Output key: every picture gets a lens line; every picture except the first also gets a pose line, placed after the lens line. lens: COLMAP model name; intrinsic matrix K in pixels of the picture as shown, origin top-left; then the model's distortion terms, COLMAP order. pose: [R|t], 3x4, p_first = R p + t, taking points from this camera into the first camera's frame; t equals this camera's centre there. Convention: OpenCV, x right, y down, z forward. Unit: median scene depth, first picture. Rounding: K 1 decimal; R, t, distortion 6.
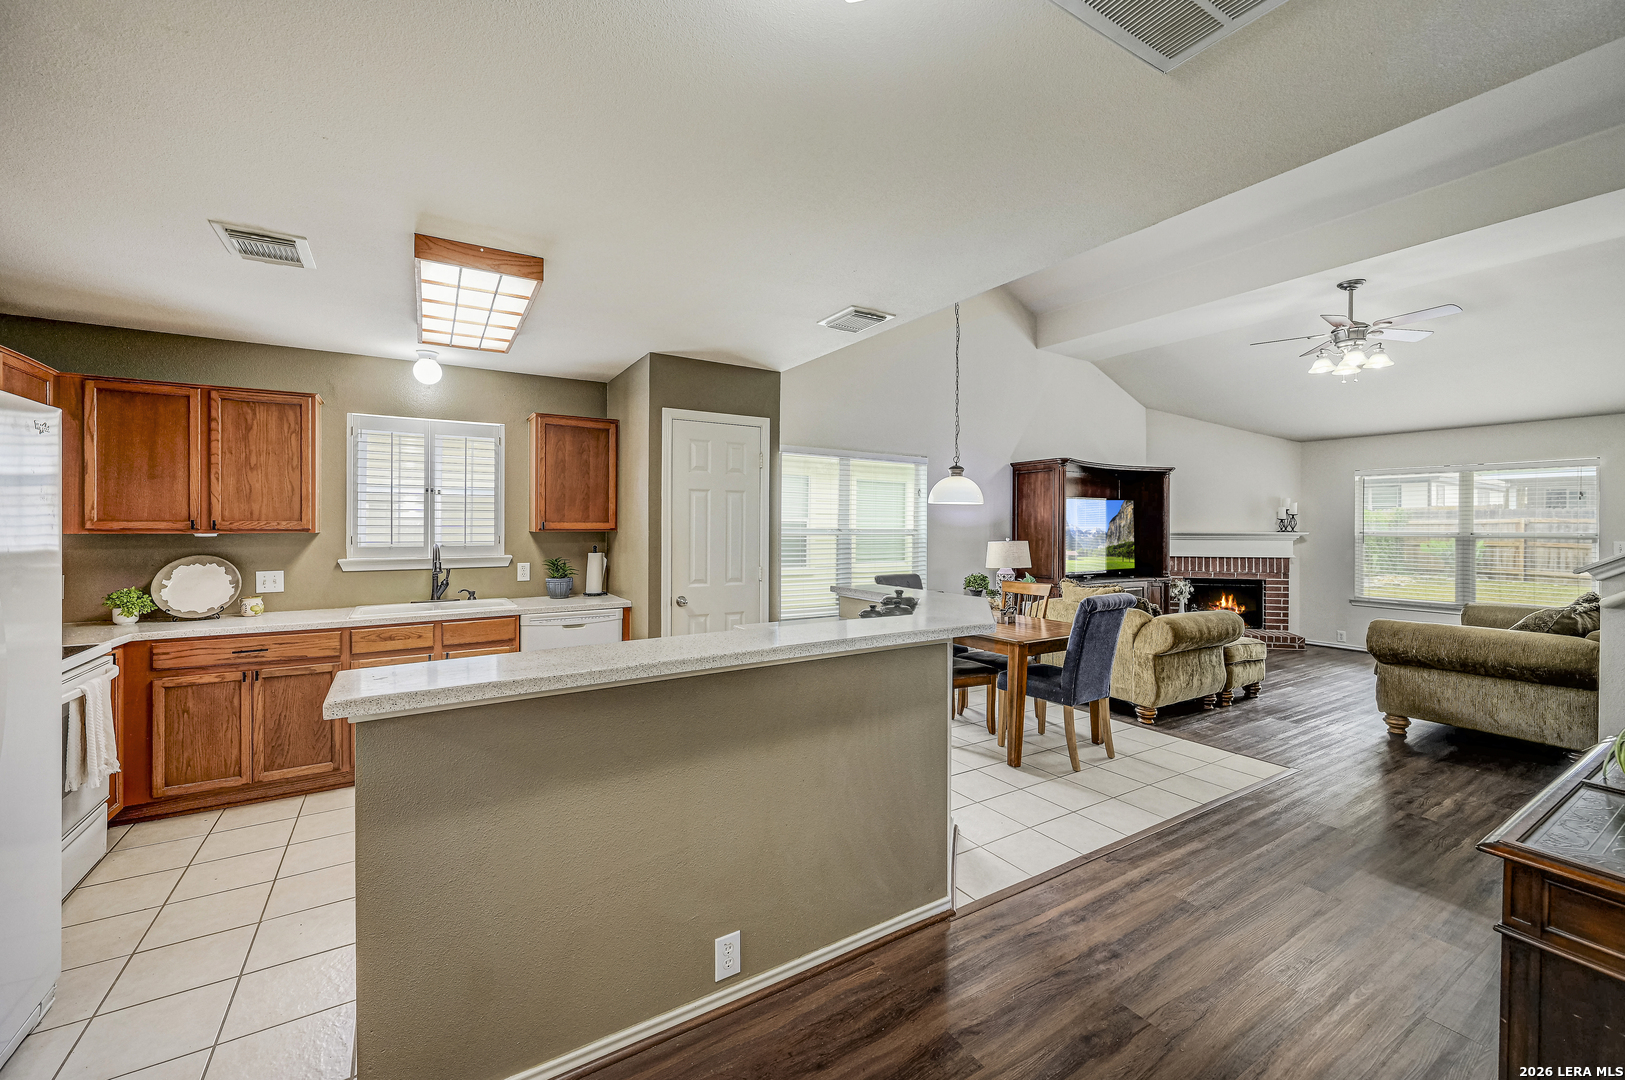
lens RADIAL K [[641.4, 0, 812.1], [0, 641.4, 529.7], [0, 0, 1]] dist [-0.004302, 0.000065]
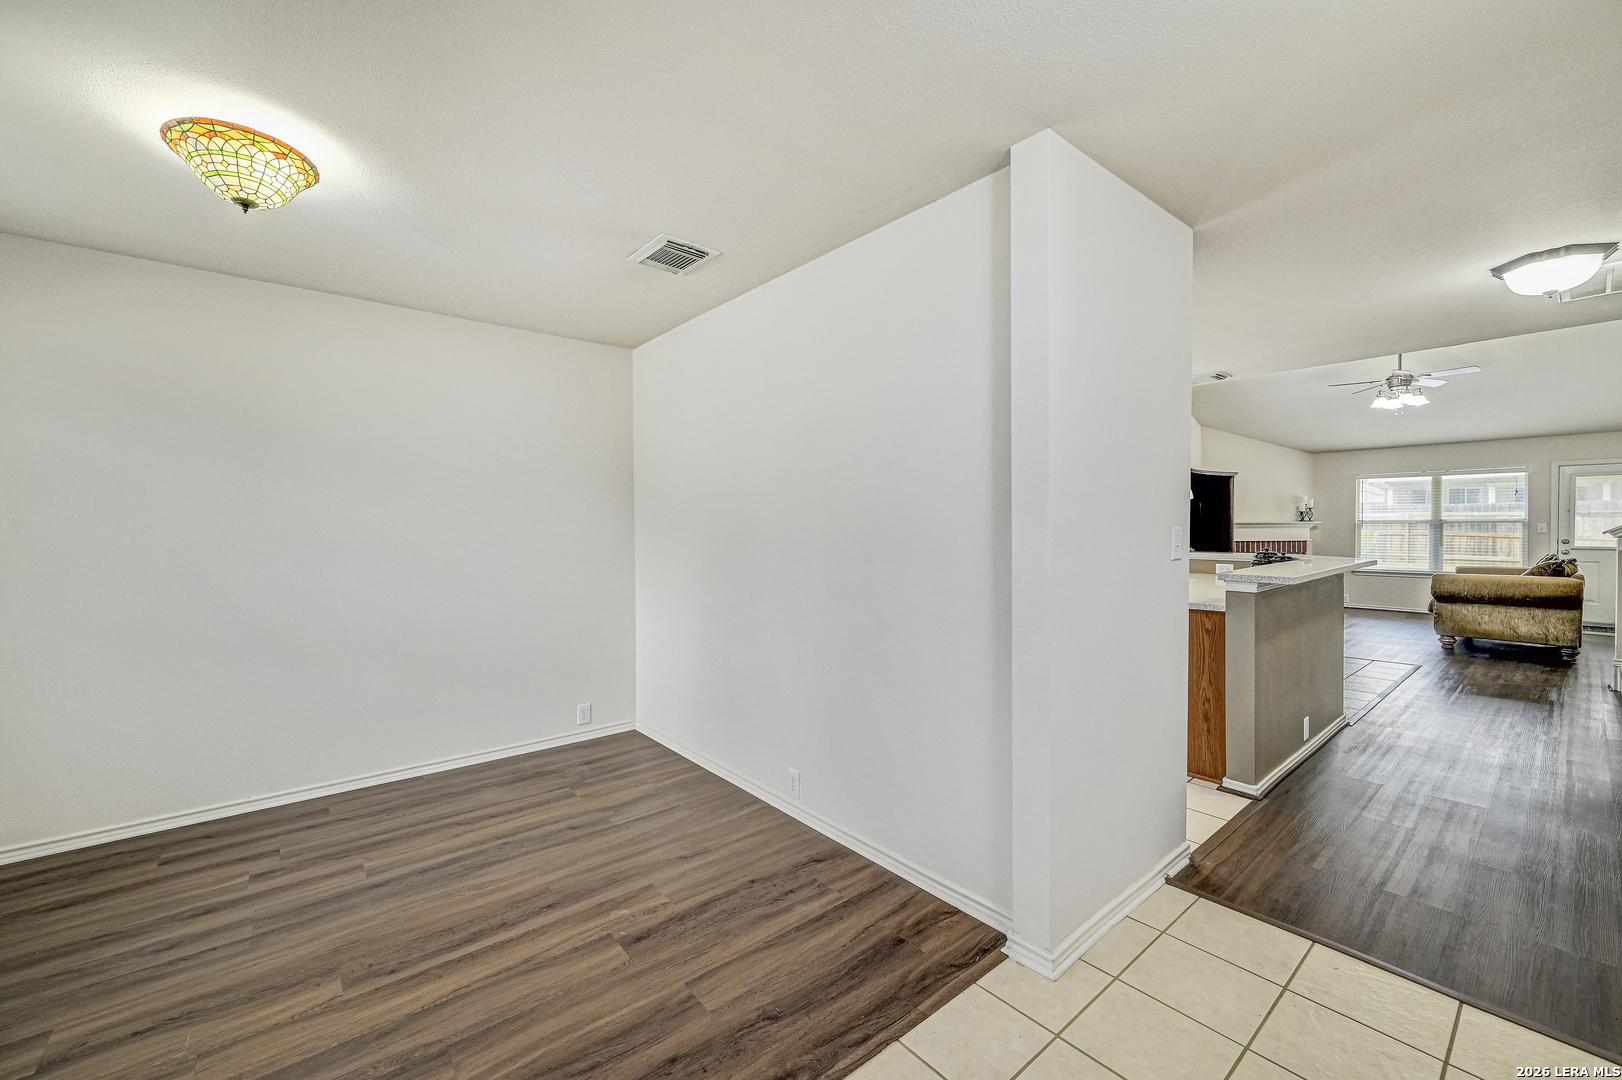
lens RADIAL K [[644.5, 0, 806.8], [0, 644.5, 540.6], [0, 0, 1]] dist [-0.004529, 0.000970]
pose [[0.990590, -0.012049, 0.136330, -0.865513], [0.010175, 0.999844, 0.014439, 0.026164], [-0.136483, -0.012916, 0.990558, -0.329473]]
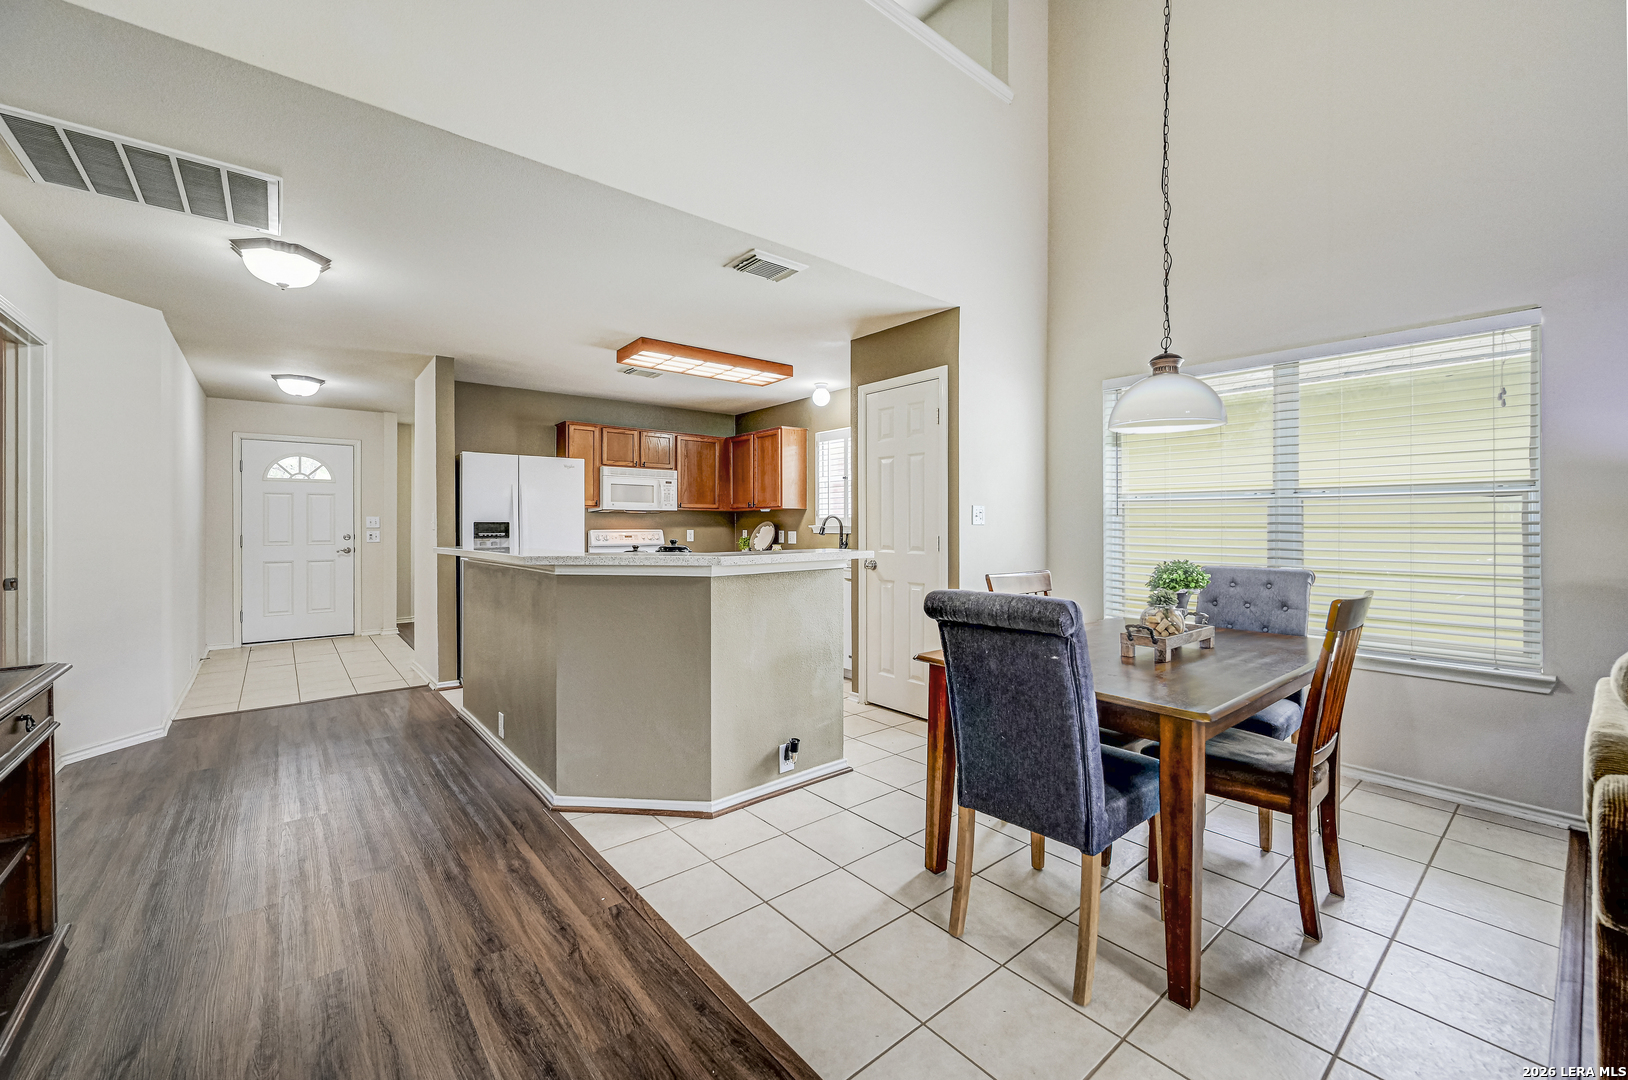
lens RADIAL K [[642.6, 0, 816.9], [0, 642.6, 529.2], [0, 0, 1]] dist [-0.004302, 0.000065]
pose [[0.143442, 0.001688, -0.989657, 0.807646], [0.000625, 0.999998, 0.001796, 0.049395], [0.989659, -0.000876, 0.143441, 0.733367]]
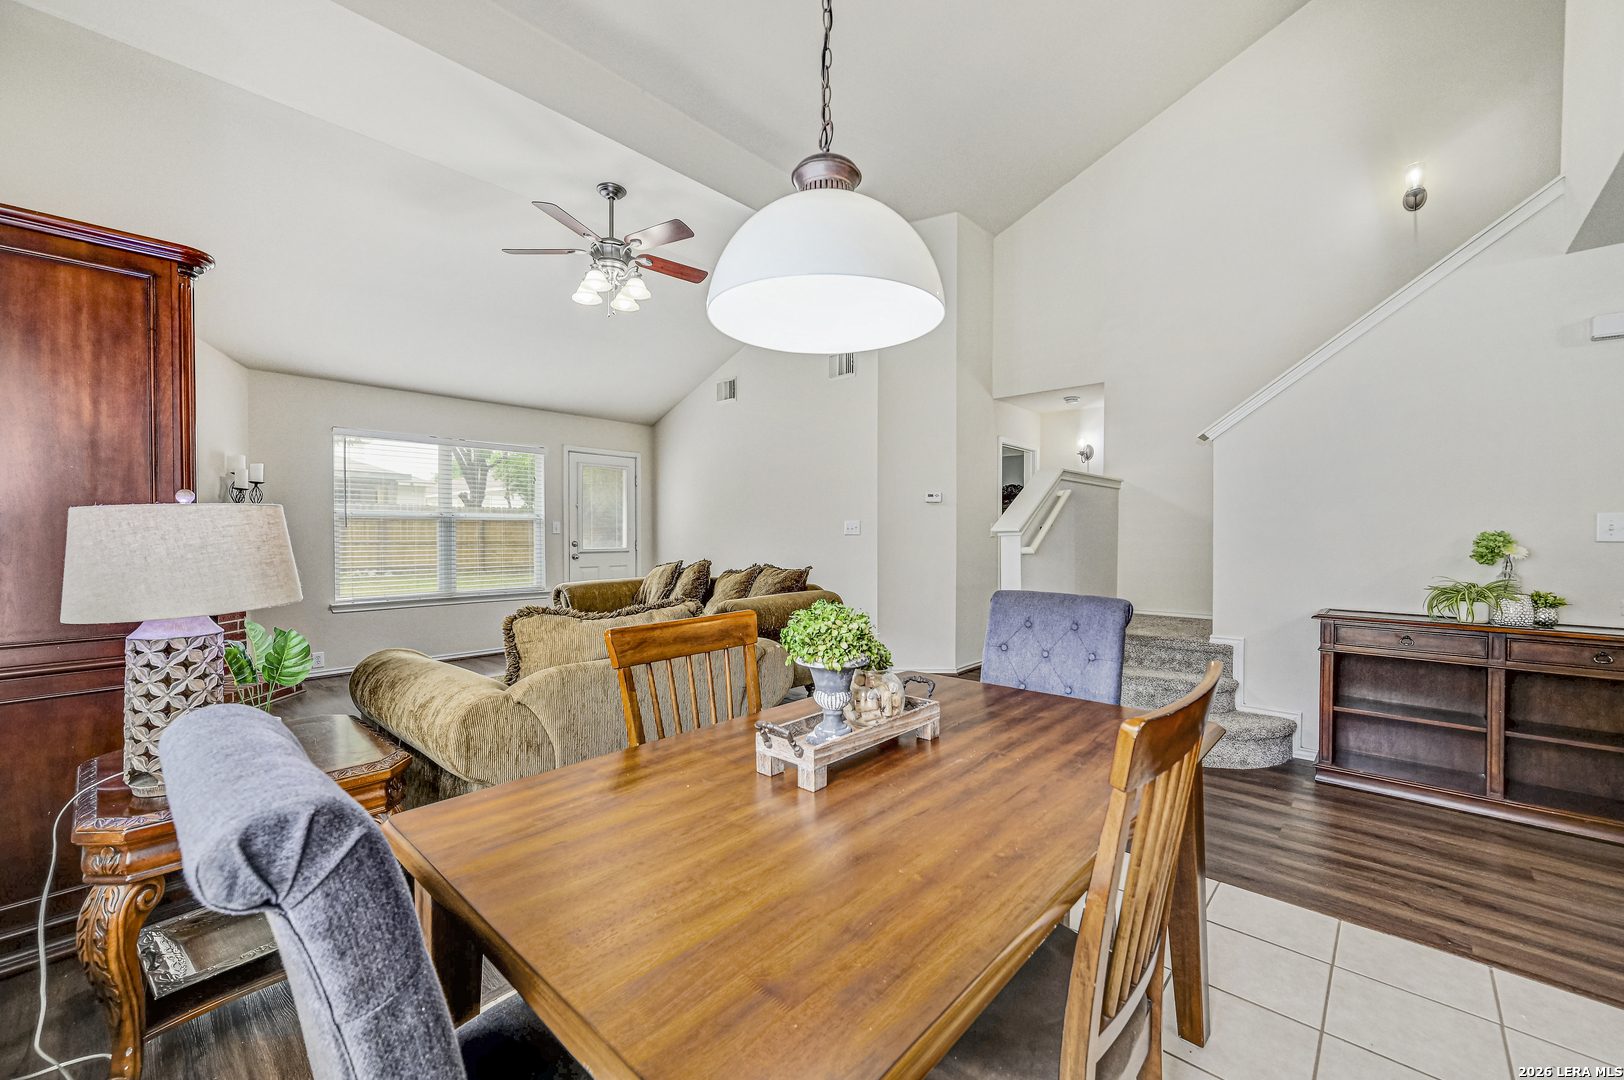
lens RADIAL K [[641.0, 0, 821.4], [0, 641.0, 539.5], [0, 0, 1]] dist [-0.004302, 0.000065]
pose [[-0.277560, -0.017710, 0.960545, 0.002805], [0.003387, 0.999806, 0.019413, 0.040747], [-0.960702, 0.008642, -0.277446, 1.208606]]
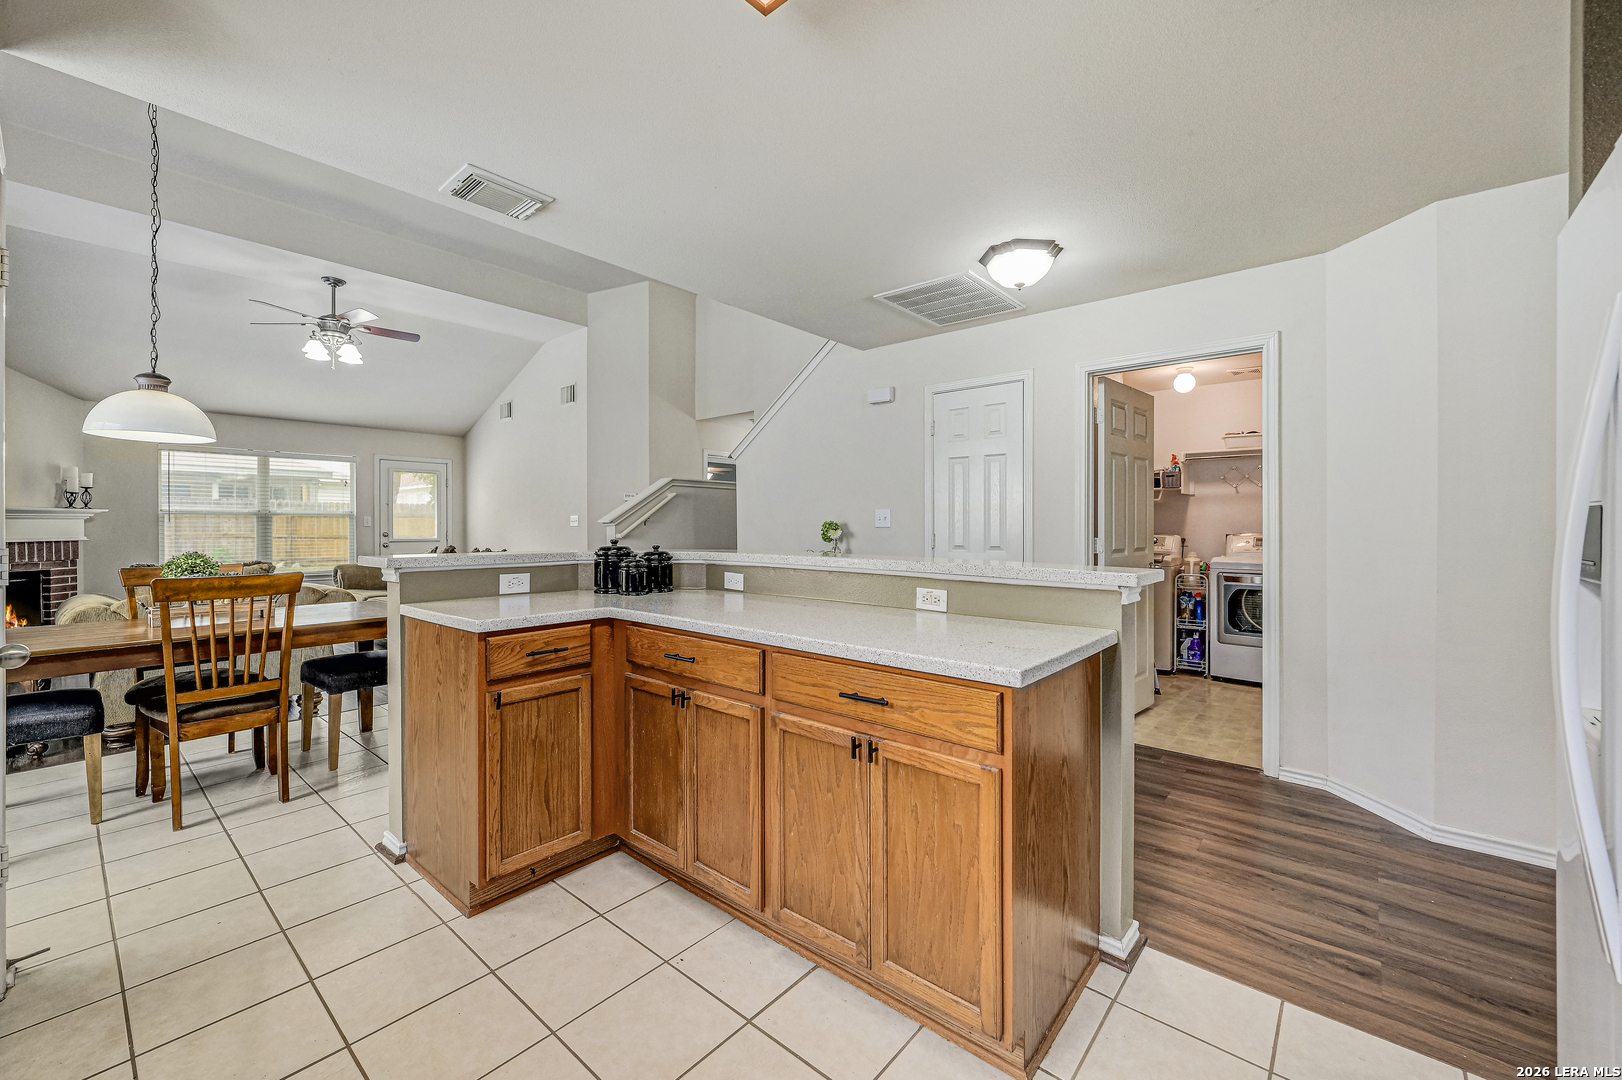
lens RADIAL K [[644.5, 0, 816.1], [0, 644.5, 536.4], [0, 0, 1]] dist [-0.004529, 0.000970]
pose [[-0.313924, -0.021472, 0.949205, -0.608218], [0.005073, 0.999692, 0.024292, 0.045199], [-0.949435, 0.012441, -0.313719, 0.695206]]
